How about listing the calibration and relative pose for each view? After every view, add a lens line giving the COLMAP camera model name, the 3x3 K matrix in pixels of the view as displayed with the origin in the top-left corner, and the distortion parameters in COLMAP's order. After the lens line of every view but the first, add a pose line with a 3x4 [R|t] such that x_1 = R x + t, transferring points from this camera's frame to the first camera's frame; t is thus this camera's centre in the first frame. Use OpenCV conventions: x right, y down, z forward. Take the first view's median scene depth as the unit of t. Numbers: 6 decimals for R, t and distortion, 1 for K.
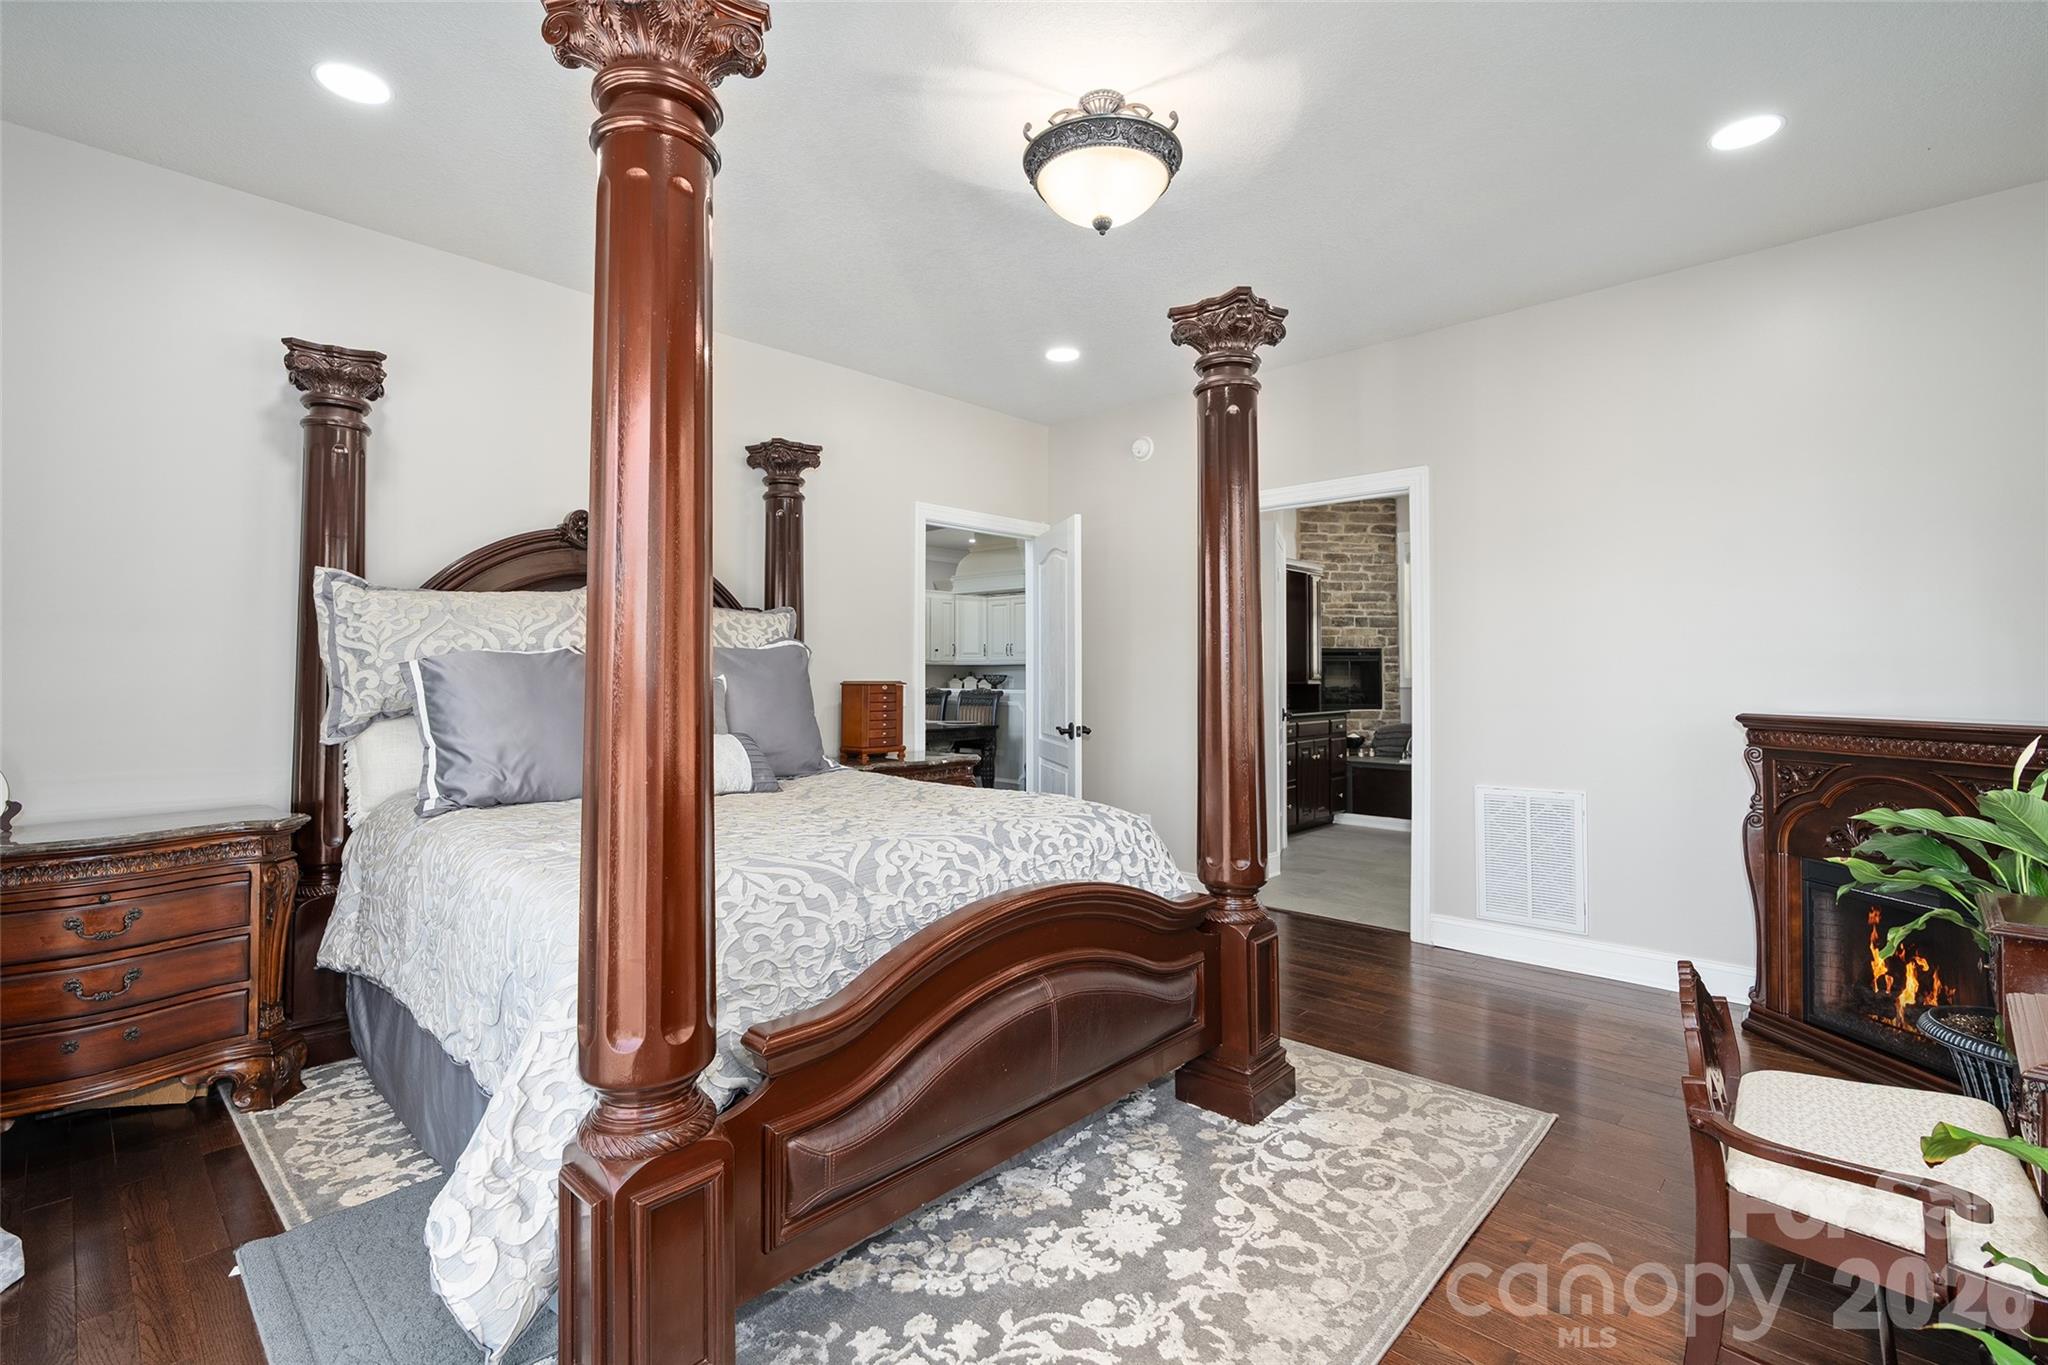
lens RADIAL K [[922.1, 0, 1019.8], [0, 922.1, 662.6], [0, 0, 1]] dist [-0.008126, 0.002913]
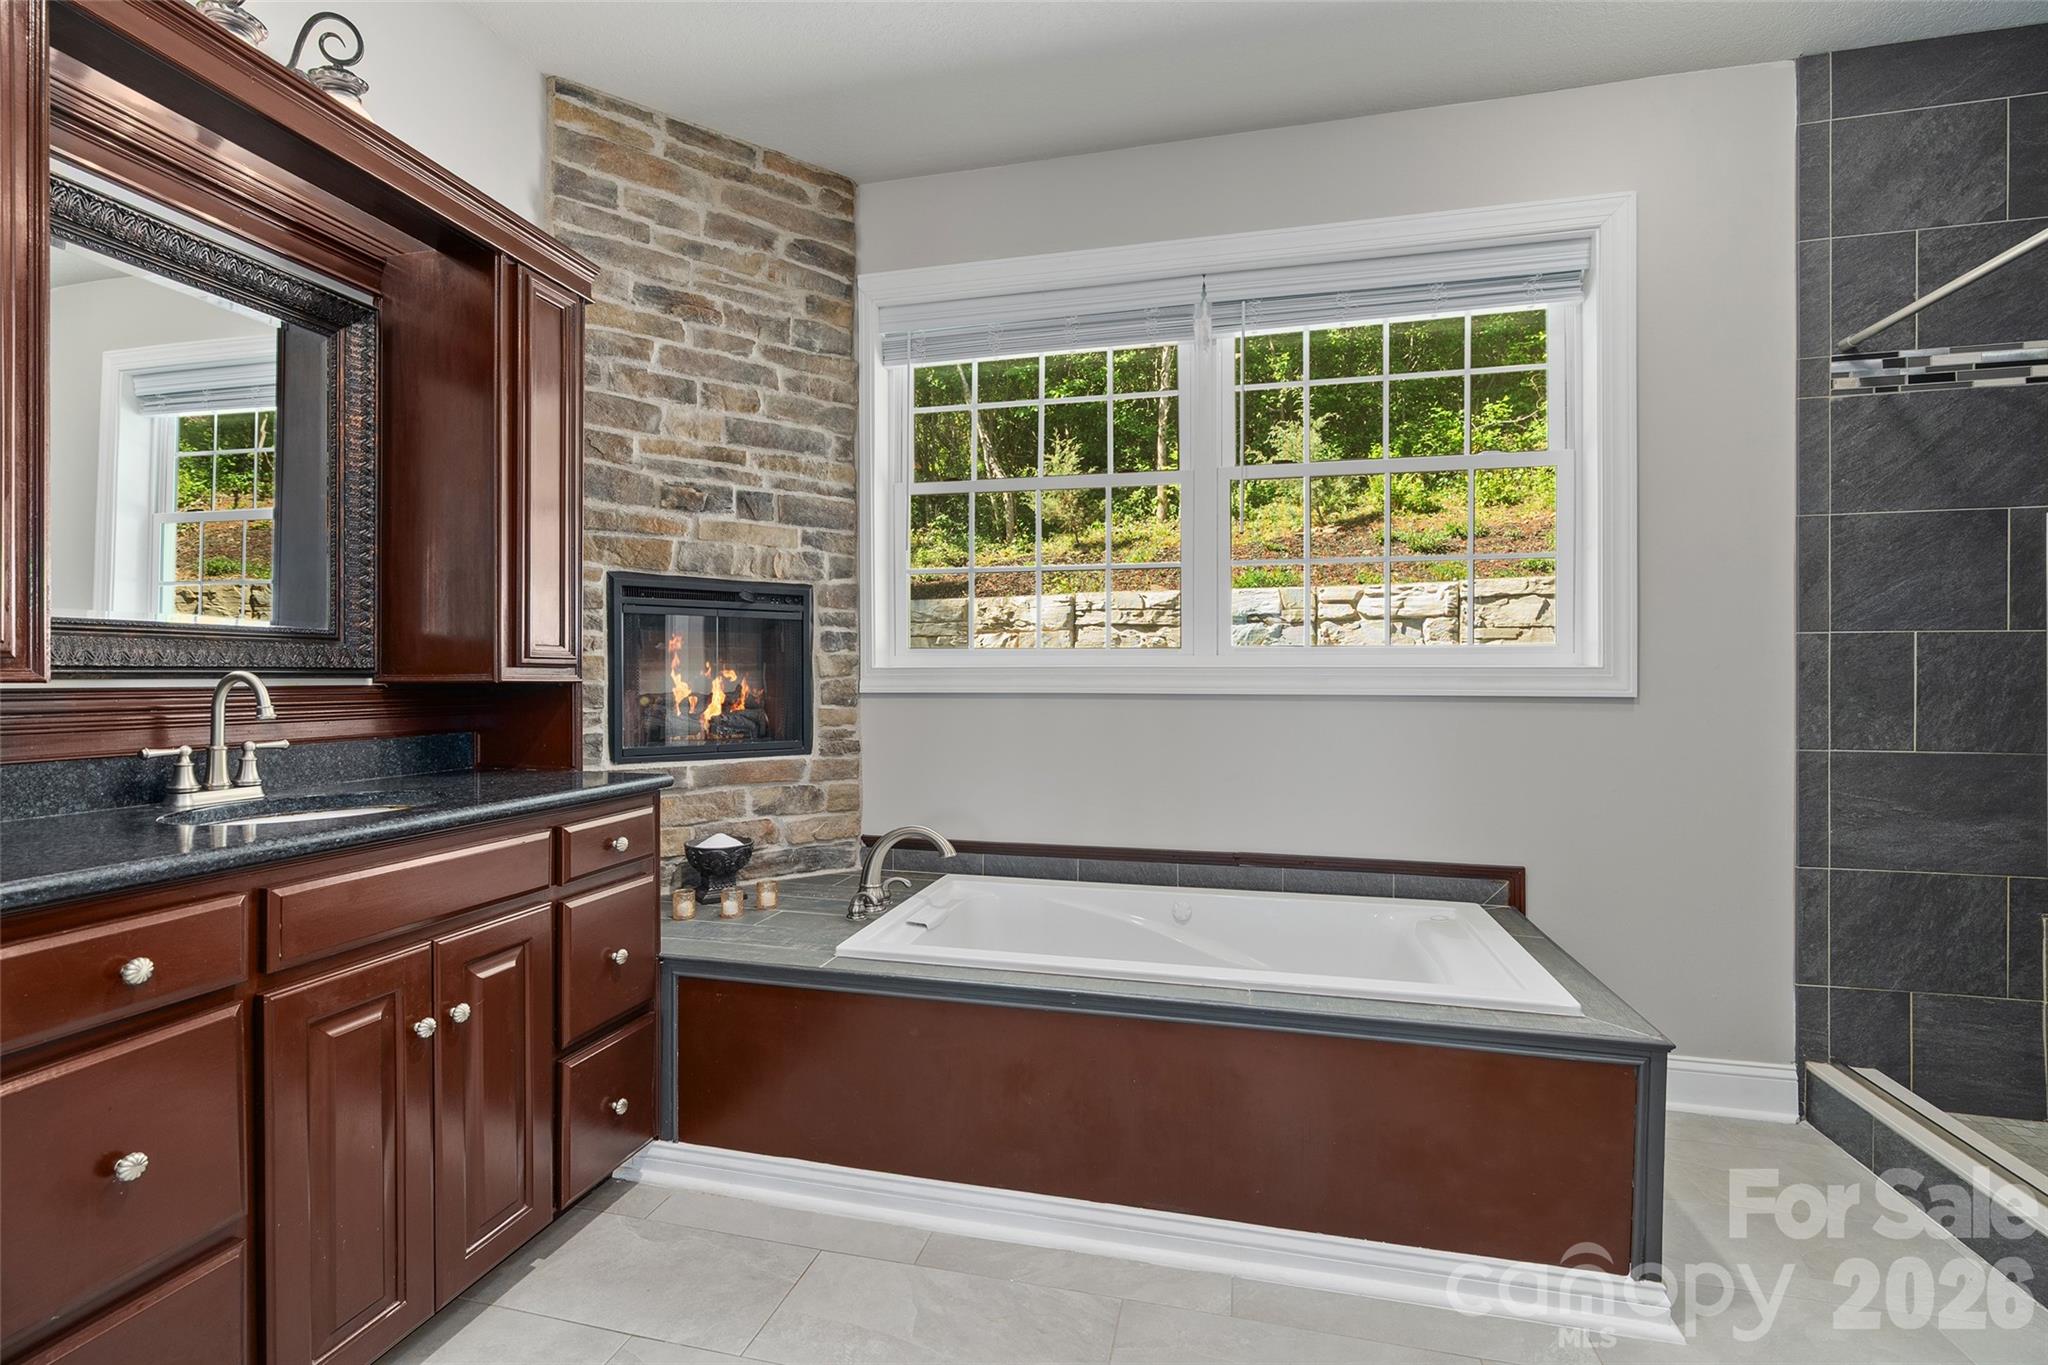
lens RADIAL K [[922.1, 0, 1019.1], [0, 922.1, 671.0], [0, 0, 1]] dist [-0.008126, 0.002913]
pose [[0.869304, 0.001301, 0.494276, 0.286208], [-0.010179, 0.999832, 0.015271, 0.011738], [-0.494173, -0.018306, 0.869171, 0.649307]]
